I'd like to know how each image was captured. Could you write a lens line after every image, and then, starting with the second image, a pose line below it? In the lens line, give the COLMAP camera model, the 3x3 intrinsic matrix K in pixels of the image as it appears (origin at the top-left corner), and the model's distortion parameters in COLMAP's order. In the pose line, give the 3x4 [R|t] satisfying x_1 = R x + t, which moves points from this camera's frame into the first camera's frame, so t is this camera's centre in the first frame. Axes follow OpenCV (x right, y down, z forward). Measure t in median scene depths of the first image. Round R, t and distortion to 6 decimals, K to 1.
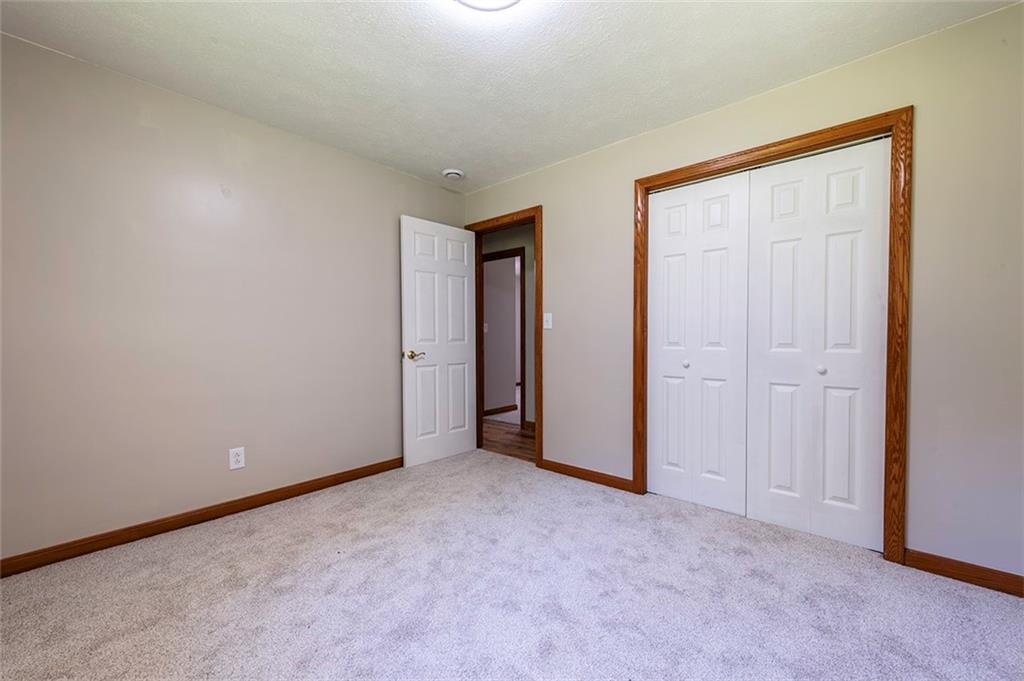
lens RADIAL K [[417.7, 0, 559.9], [0, 417.7, 344.0], [0, 0, 1]] dist [-0.016614, -0.000223]
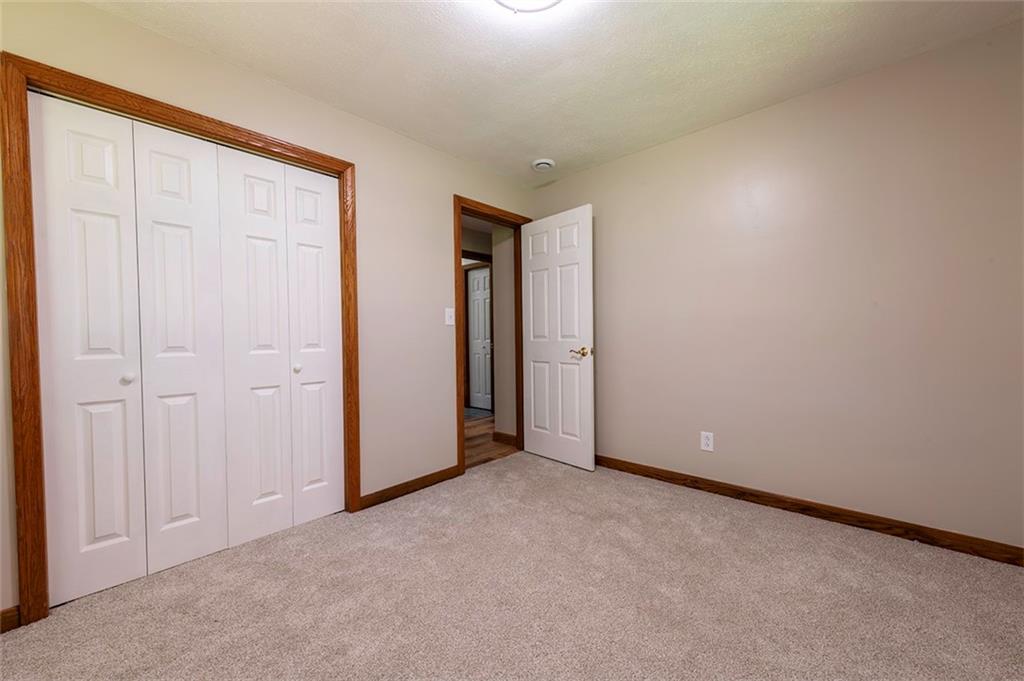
lens RADIAL K [[417.7, 0, 559.9], [0, 417.7, 344.0], [0, 0, 1]] dist [-0.016614, -0.000223]
pose [[-0.050820, -0.026335, 0.998361, -0.476479], [0.029406, 0.999179, 0.027853, -0.010434], [-0.998275, 0.030773, -0.050004, 0.386305]]
